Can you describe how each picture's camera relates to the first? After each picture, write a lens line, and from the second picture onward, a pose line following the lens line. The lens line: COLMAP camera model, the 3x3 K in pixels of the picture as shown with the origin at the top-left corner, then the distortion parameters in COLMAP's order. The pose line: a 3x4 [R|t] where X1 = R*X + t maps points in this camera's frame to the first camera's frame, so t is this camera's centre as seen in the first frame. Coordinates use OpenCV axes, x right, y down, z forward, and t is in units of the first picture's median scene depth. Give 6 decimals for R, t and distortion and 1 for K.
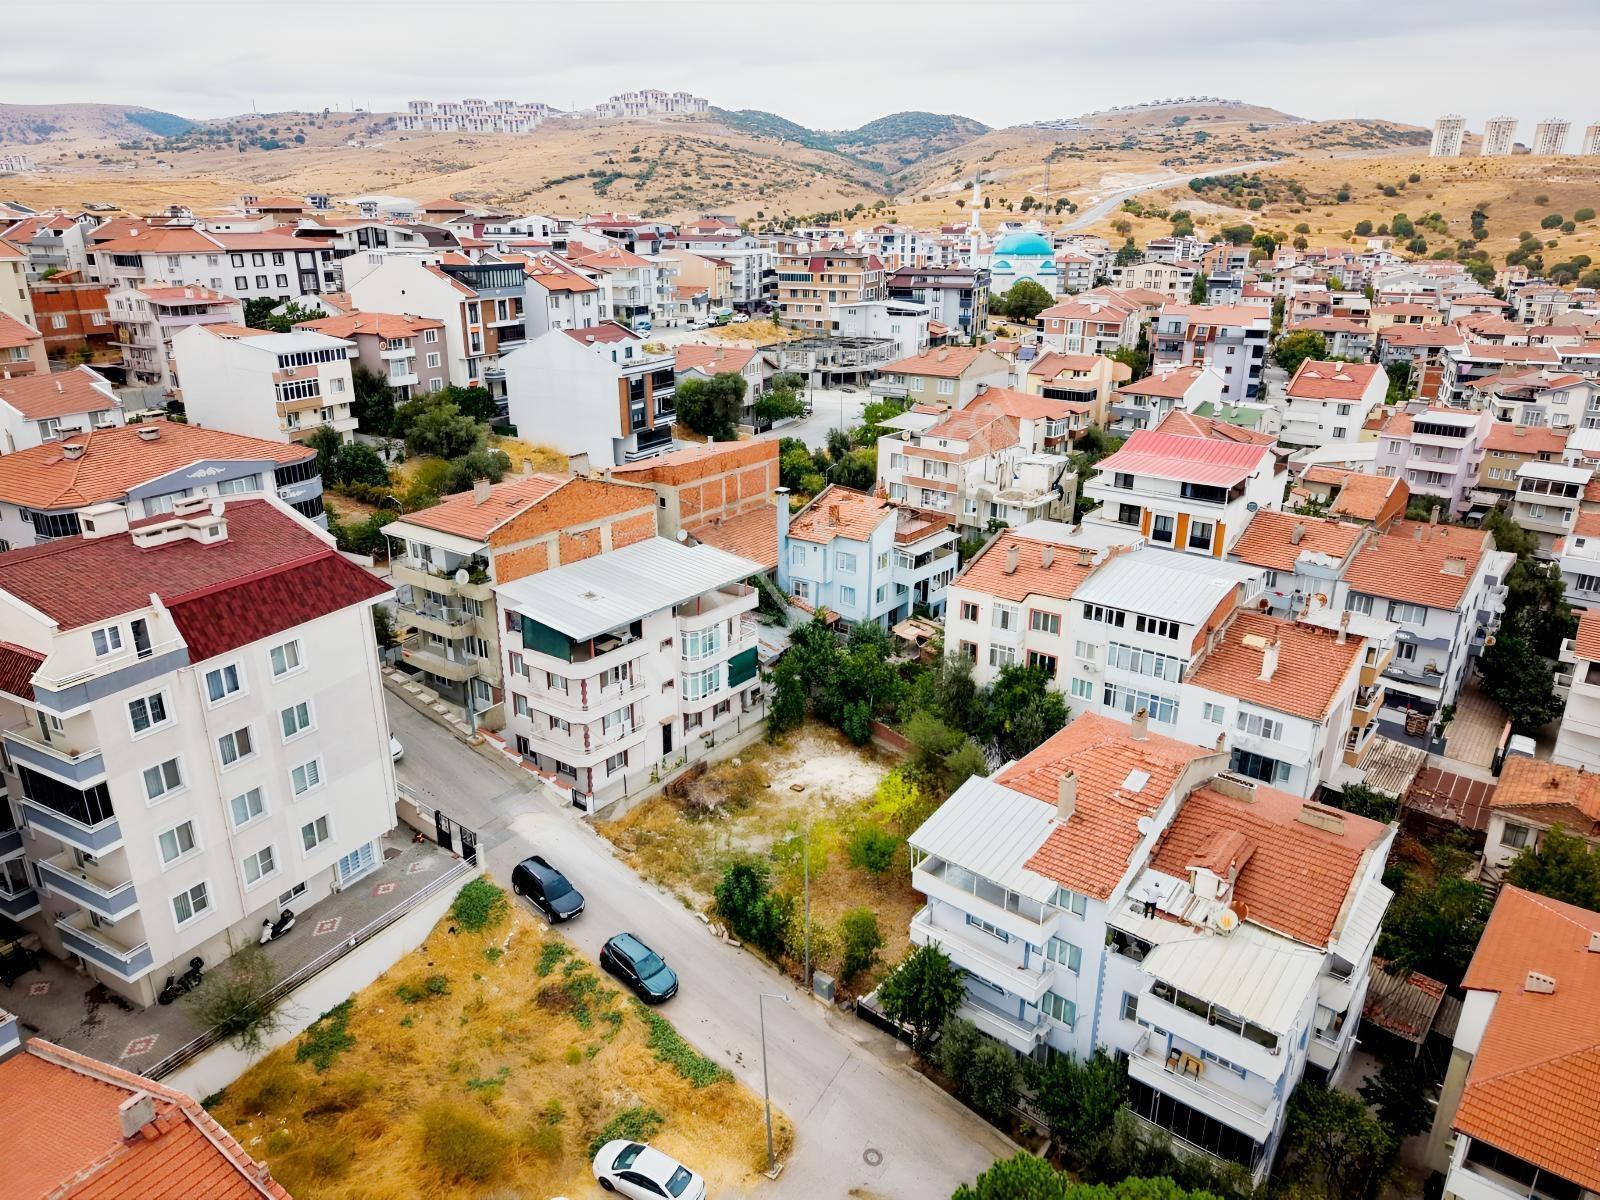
lens RADIAL K [[1071.7, 0, 800.4], [0, 1071.7, 595.0], [0, 0, 1]] dist [0.025877, -0.026952]
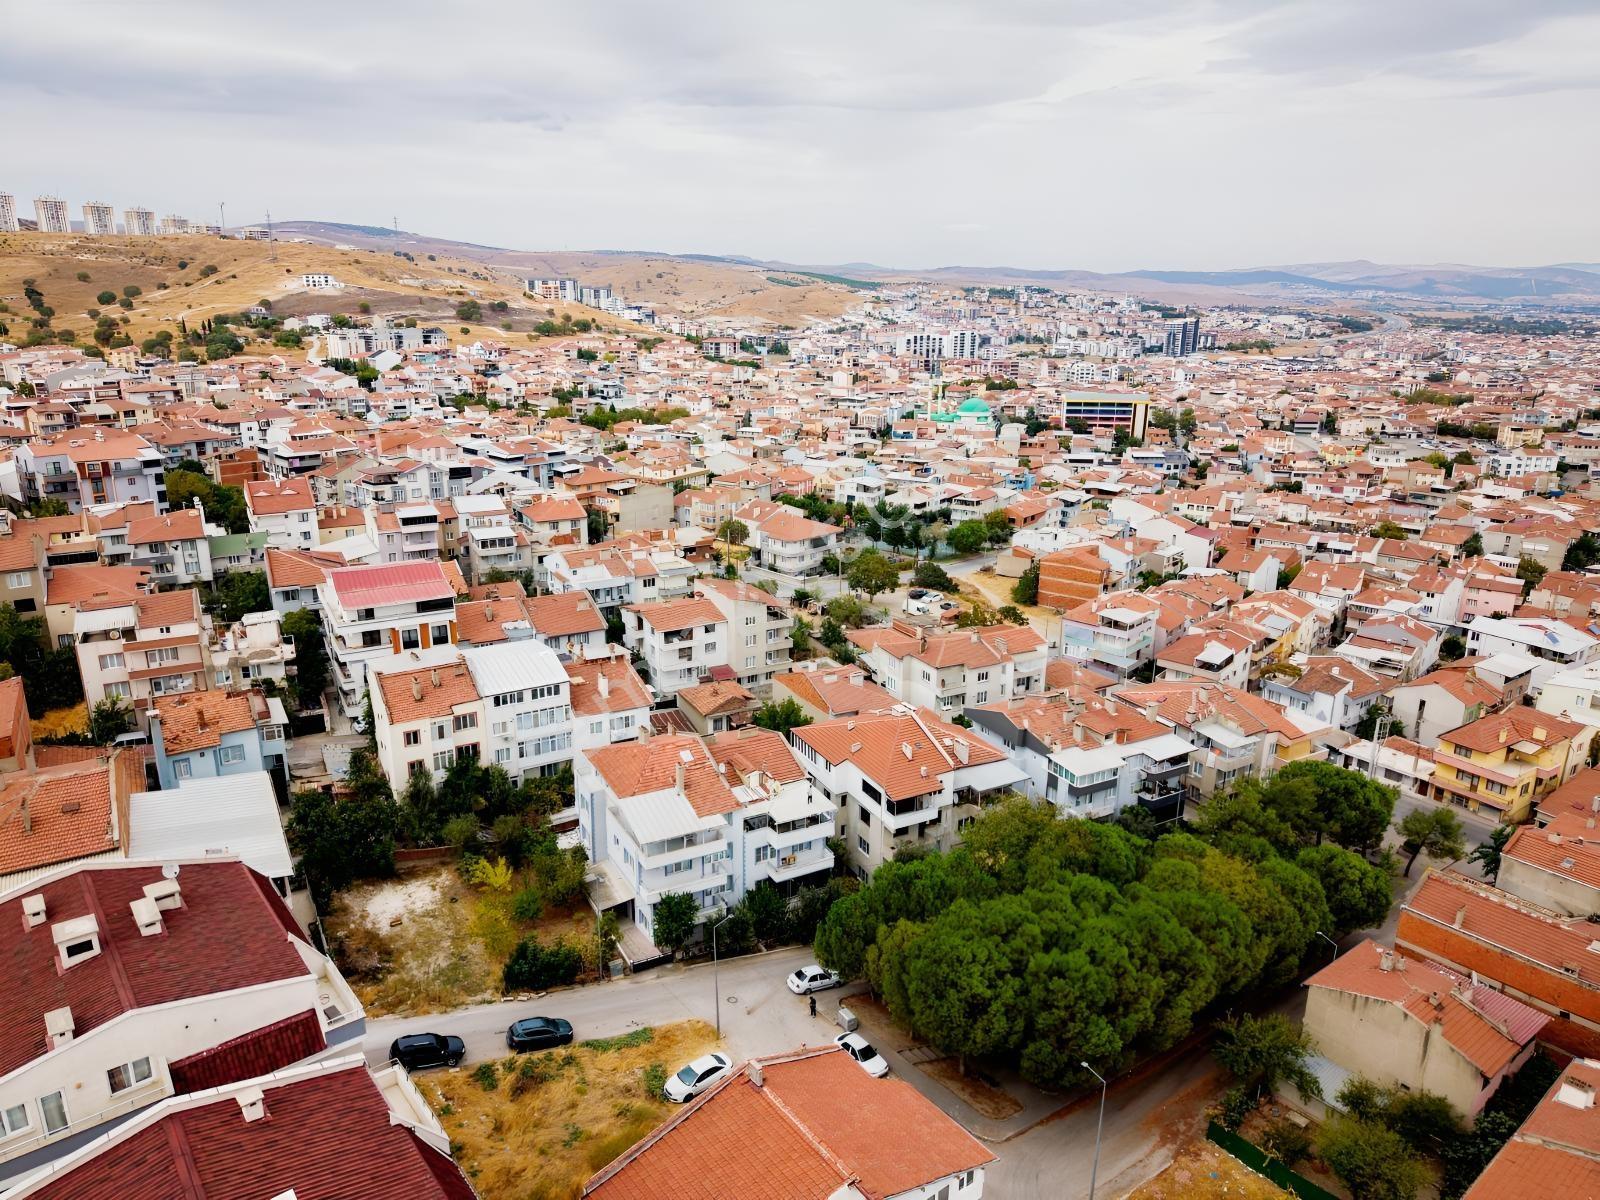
lens RADIAL K [[1071.7, 0, 799.6], [0, 1071.7, 589.3], [0, 0, 1]] dist [0.025877, -0.026952]
pose [[0.377654, -0.257731, 0.889355, -0.614450], [0.306411, 0.941153, 0.142628, -0.155190], [-0.873779, 0.218644, 0.434402, -0.000139]]
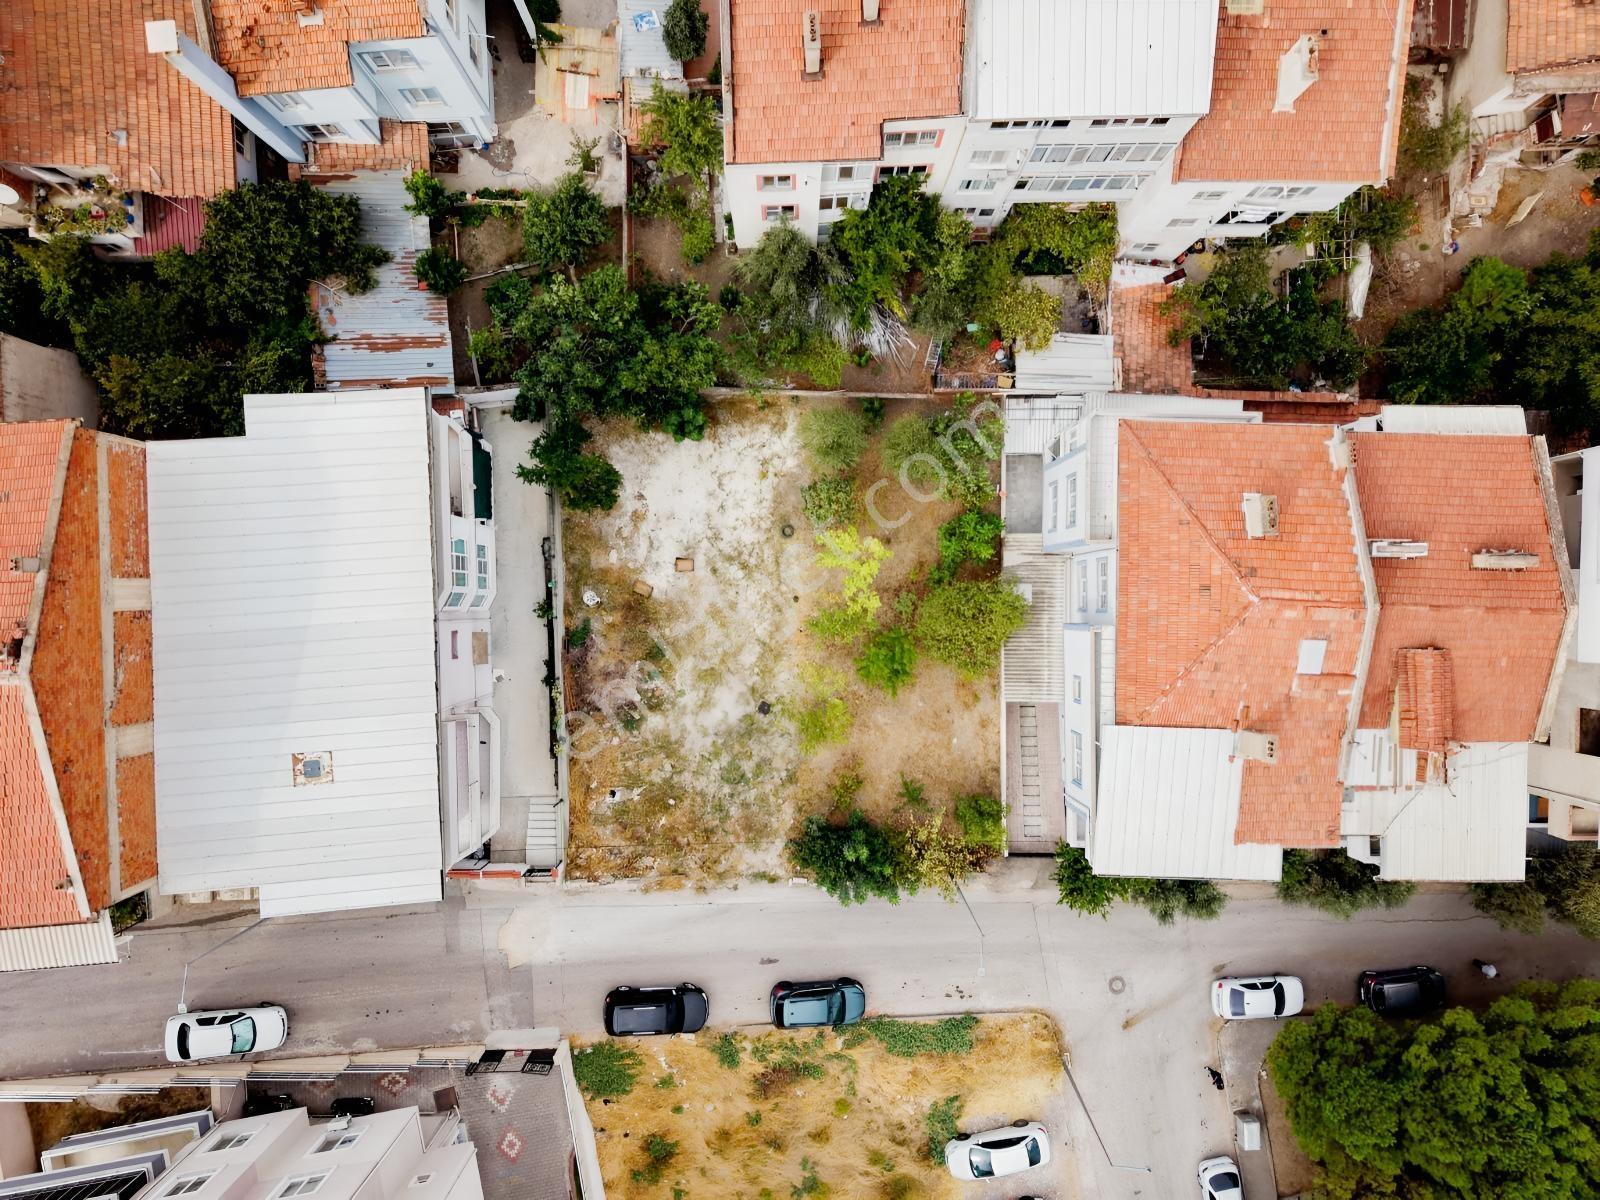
lens RADIAL K [[1071.7, 0, 800.3], [0, 1071.7, 602.3], [0, 0, 1]] dist [0.025877, -0.026952]
pose [[0.775656, -0.631156, 0.000572, 0.030139], [0.211056, 0.260230, 0.942197, -0.341285], [-0.594822, -0.730700, 0.335058, 0.536223]]
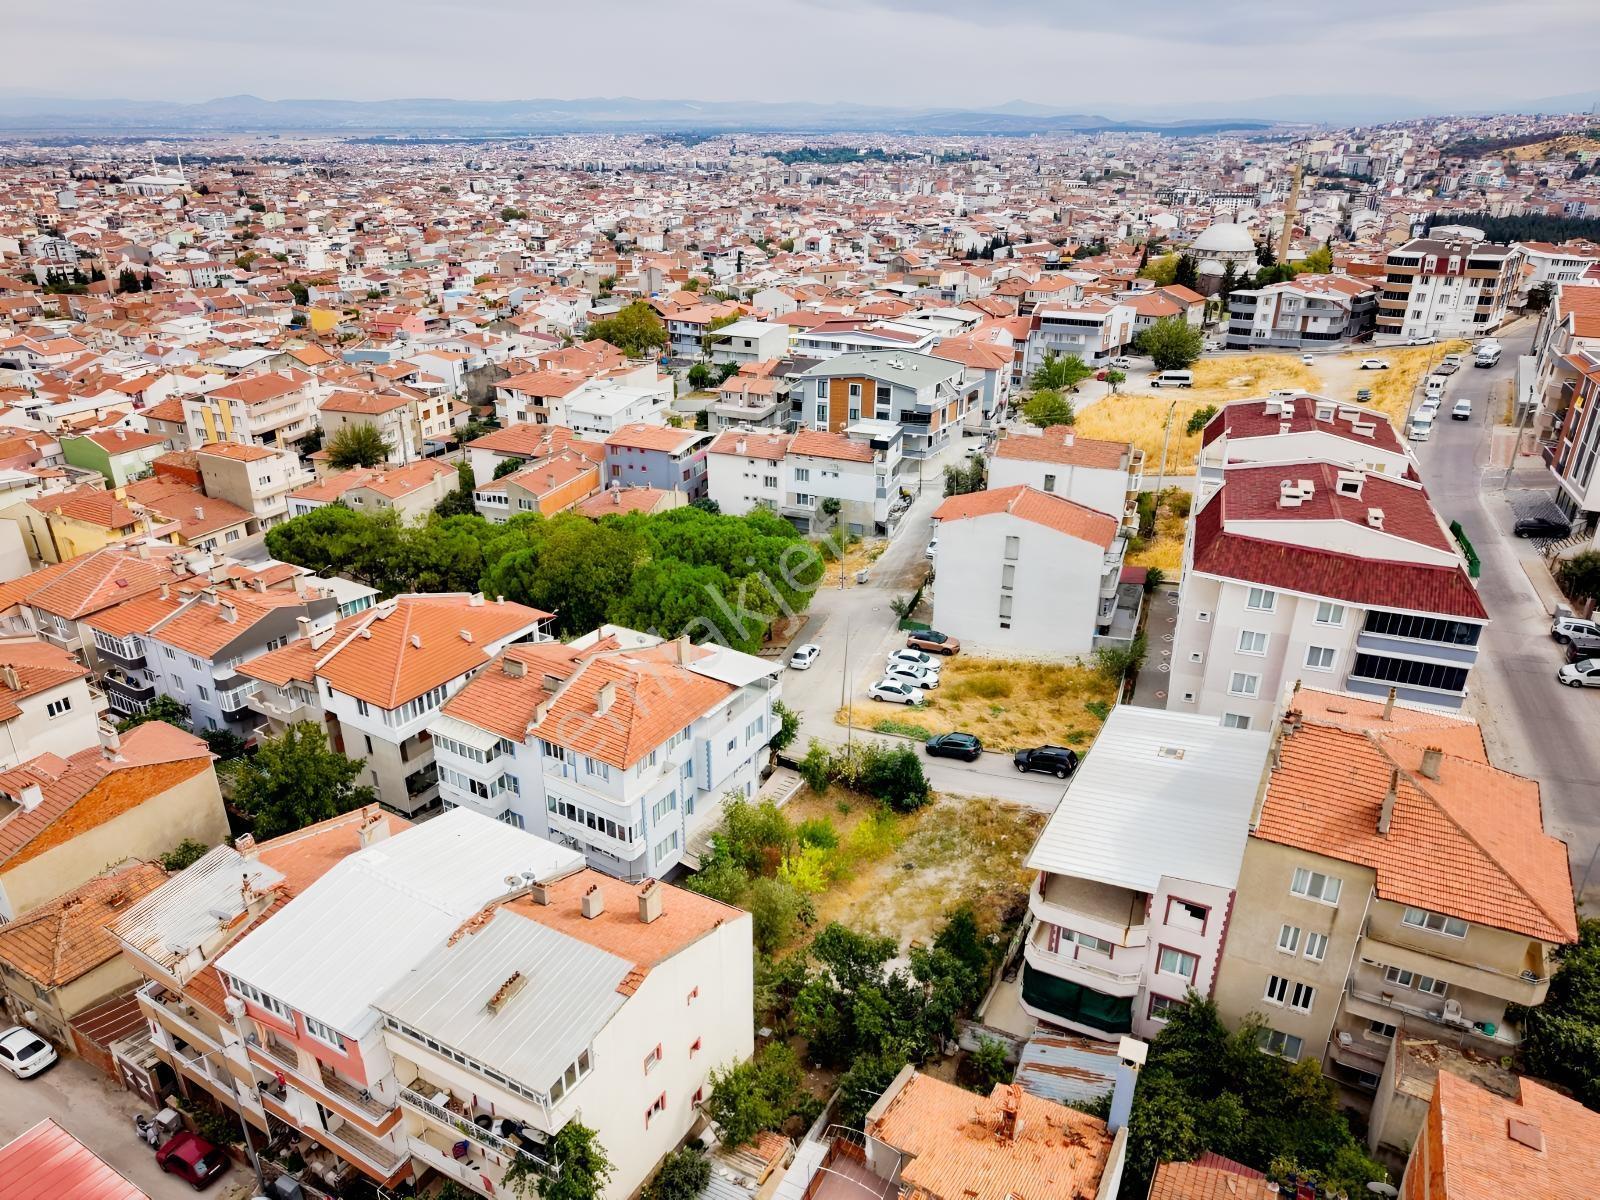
lens RADIAL K [[1071.7, 0, 796.7], [0, 1071.7, 602.5], [0, 0, 1]] dist [0.025877, -0.026952]
pose [[-0.989377, 0.051475, -0.135955, 0.153981], [-0.057864, 0.718490, 0.693126, -0.484036], [0.133361, 0.693630, -0.707879, 1.080555]]
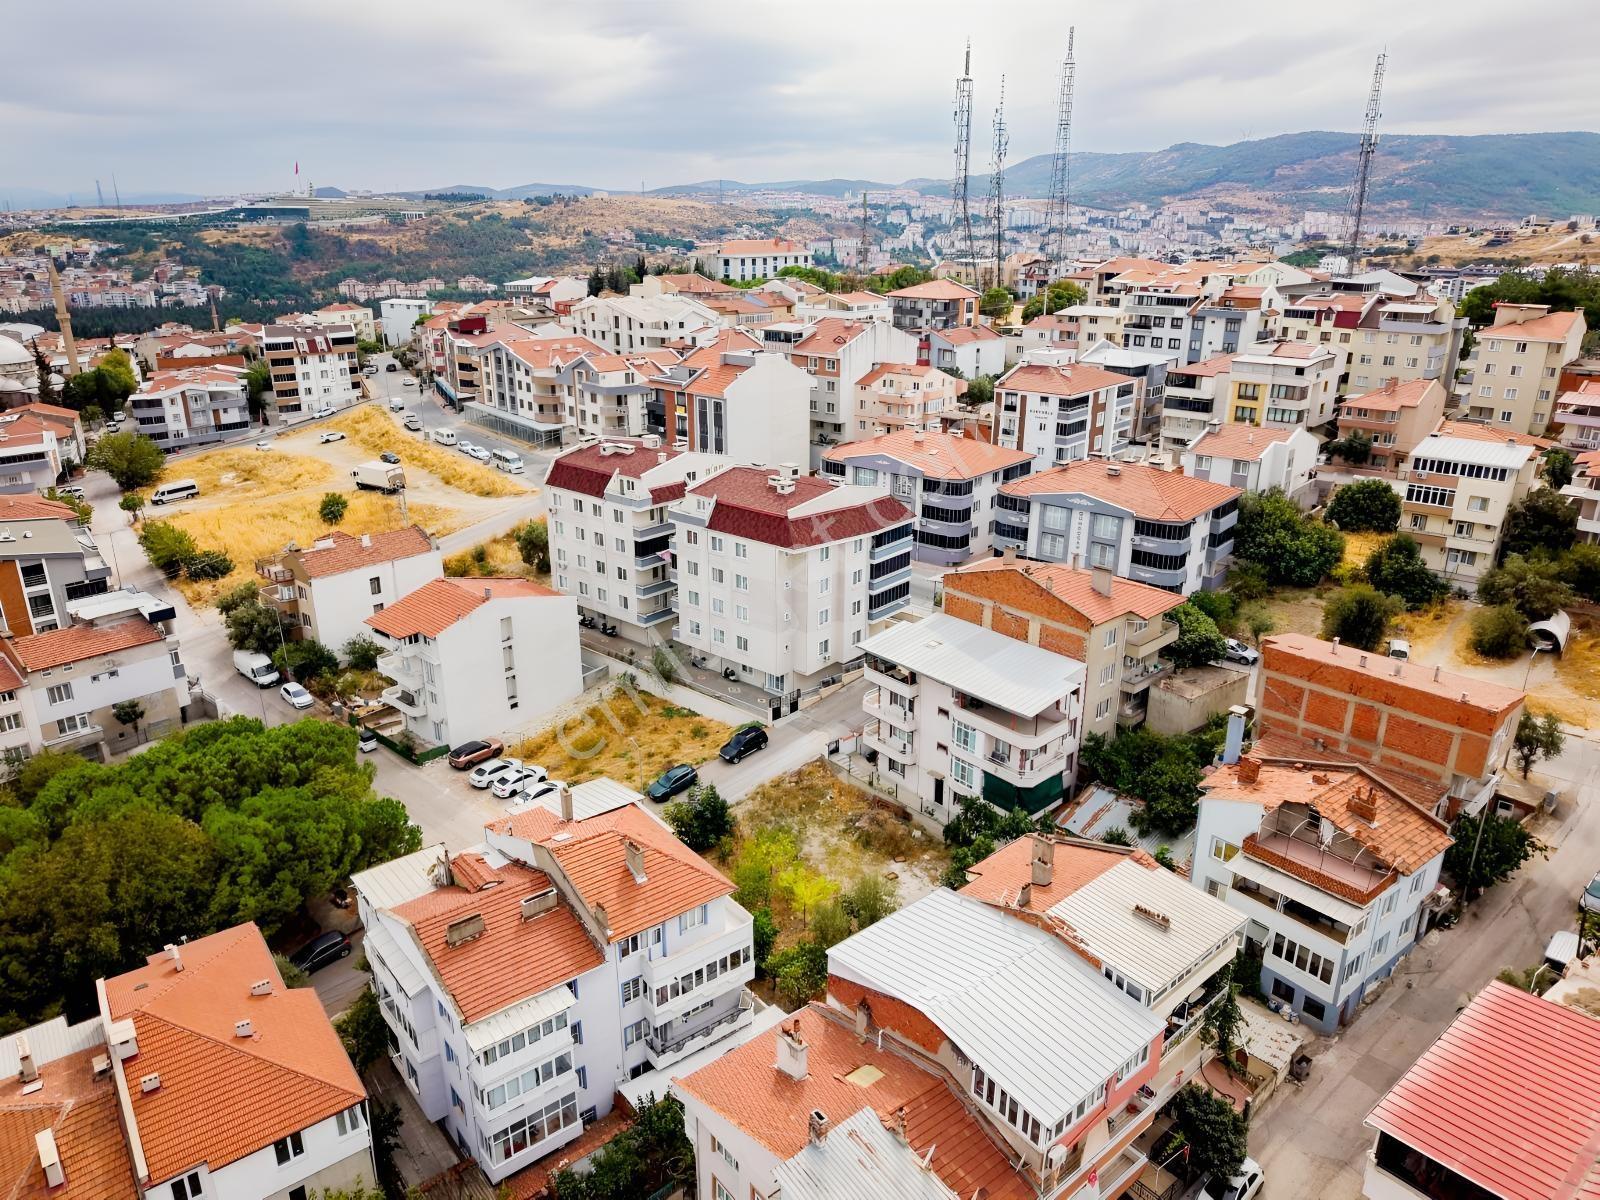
lens RADIAL K [[1071.7, 0, 800.5], [0, 1071.7, 603.1], [0, 0, 1]] dist [0.025877, -0.026952]
pose [[-0.203833, 0.326614, -0.922917, 0.713901], [-0.334053, 0.862928, 0.379163, -0.338785], [0.920250, 0.385589, -0.066787, 0.668773]]
